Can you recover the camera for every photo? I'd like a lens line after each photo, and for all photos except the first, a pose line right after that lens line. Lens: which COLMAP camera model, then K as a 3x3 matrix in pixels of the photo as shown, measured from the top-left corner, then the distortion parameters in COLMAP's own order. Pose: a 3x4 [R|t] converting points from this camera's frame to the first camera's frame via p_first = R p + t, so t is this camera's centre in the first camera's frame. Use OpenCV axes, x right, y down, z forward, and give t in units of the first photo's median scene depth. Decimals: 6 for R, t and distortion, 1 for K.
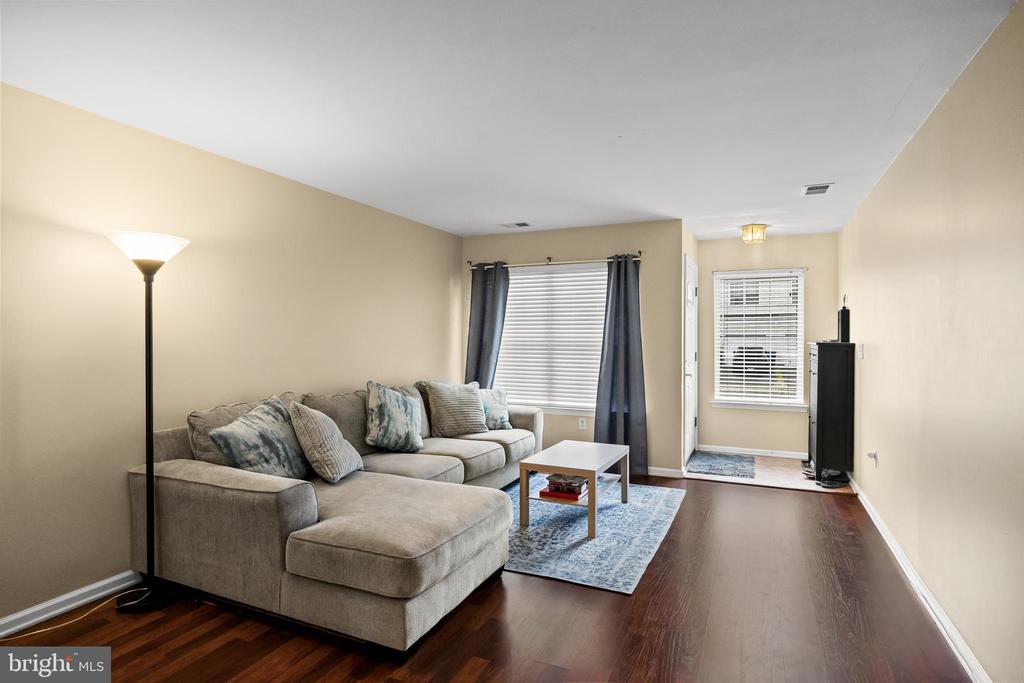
lens RADIAL K [[536.8, 0, 516.5], [0, 536.8, 345.5], [0, 0, 1]] dist [-0.006395, -0.000541]
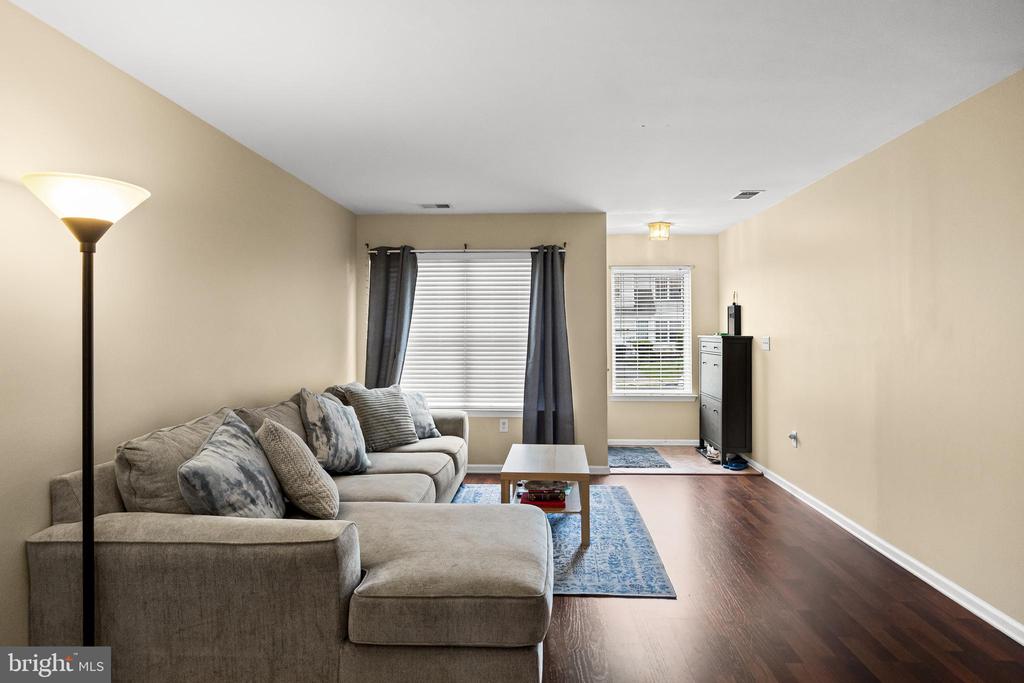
lens RADIAL K [[577.6, 0, 517.1], [0, 577.6, 331.6], [0, 0, 1]] dist [0.000790, -0.003551]
pose [[0.930004, -0.004889, 0.367518, -0.266749], [0.010686, 0.999848, -0.013741, -0.002493], [-0.367395, 0.016707, 0.929915, 0.077332]]
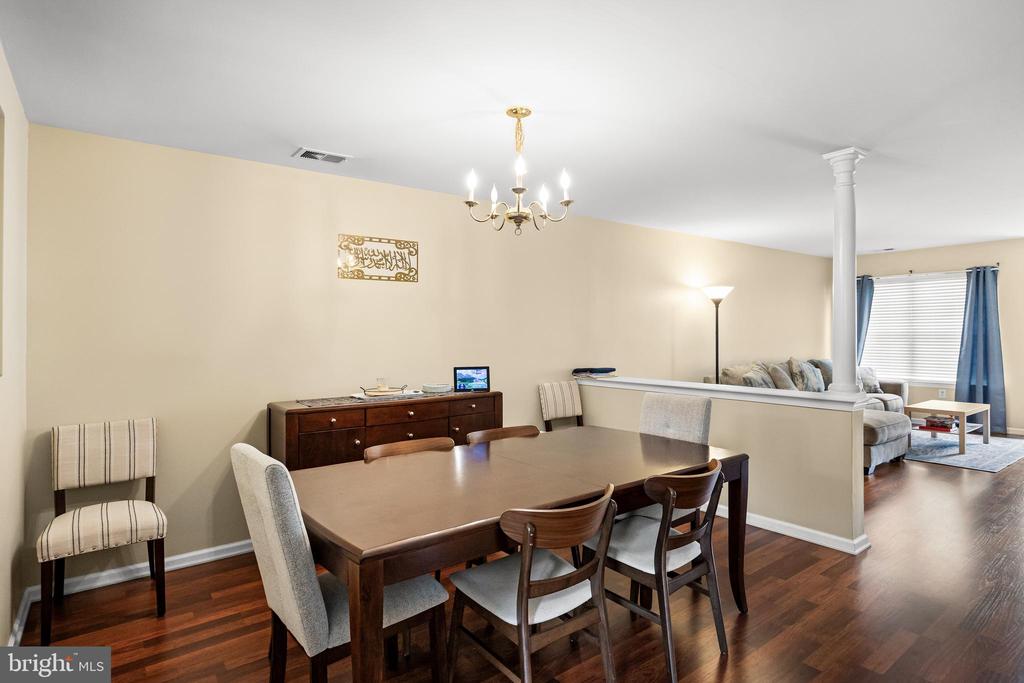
lens RADIAL K [[536.8, 0, 513.6], [0, 536.8, 341.0], [0, 0, 1]] dist [-0.006395, -0.000541]
pose [[0.875879, -0.005522, -0.482499, -0.205025], [0.006979, 0.999975, 0.001225, 0.006842], [0.482480, -0.004440, 0.875896, -0.819831]]
